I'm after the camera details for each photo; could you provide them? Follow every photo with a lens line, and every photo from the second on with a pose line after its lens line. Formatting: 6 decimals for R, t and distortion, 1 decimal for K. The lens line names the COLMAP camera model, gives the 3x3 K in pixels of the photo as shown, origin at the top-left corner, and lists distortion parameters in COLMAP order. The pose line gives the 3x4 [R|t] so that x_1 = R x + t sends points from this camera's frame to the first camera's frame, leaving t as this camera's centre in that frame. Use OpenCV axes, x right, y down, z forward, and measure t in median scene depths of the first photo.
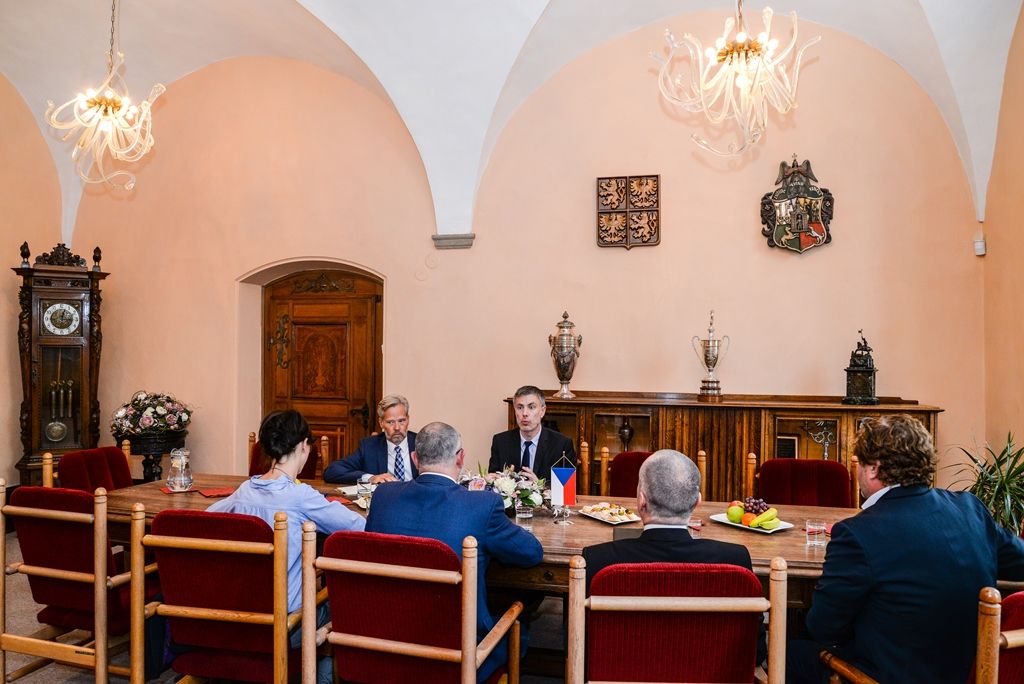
lens RADIAL K [[705.4, 0, 512.0], [0, 705.4, 342.0], [0, 0, 1]] dist [-0.077640, 0.006234]
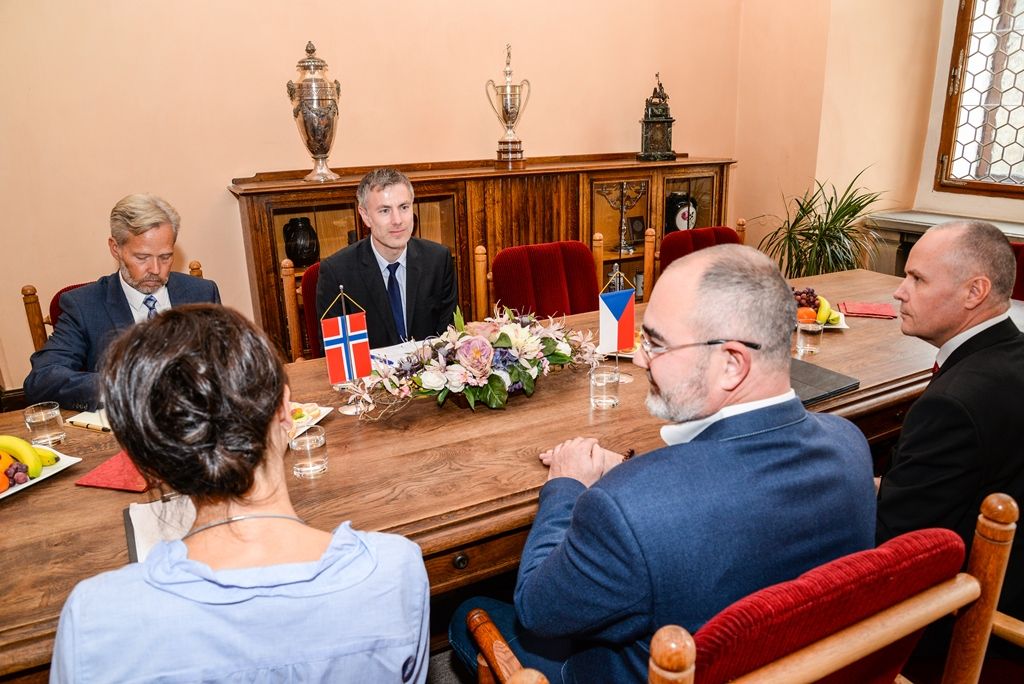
lens RADIAL K [[705.4, 0, 512.0], [0, 705.4, 342.0], [0, 0, 1]] dist [-0.077640, 0.006234]
pose [[0.763142, -0.223715, 0.606272, -0.236536], [0.021719, 0.946516, 0.321926, 0.016670], [-0.645866, -0.232507, 0.727185, 0.397776]]
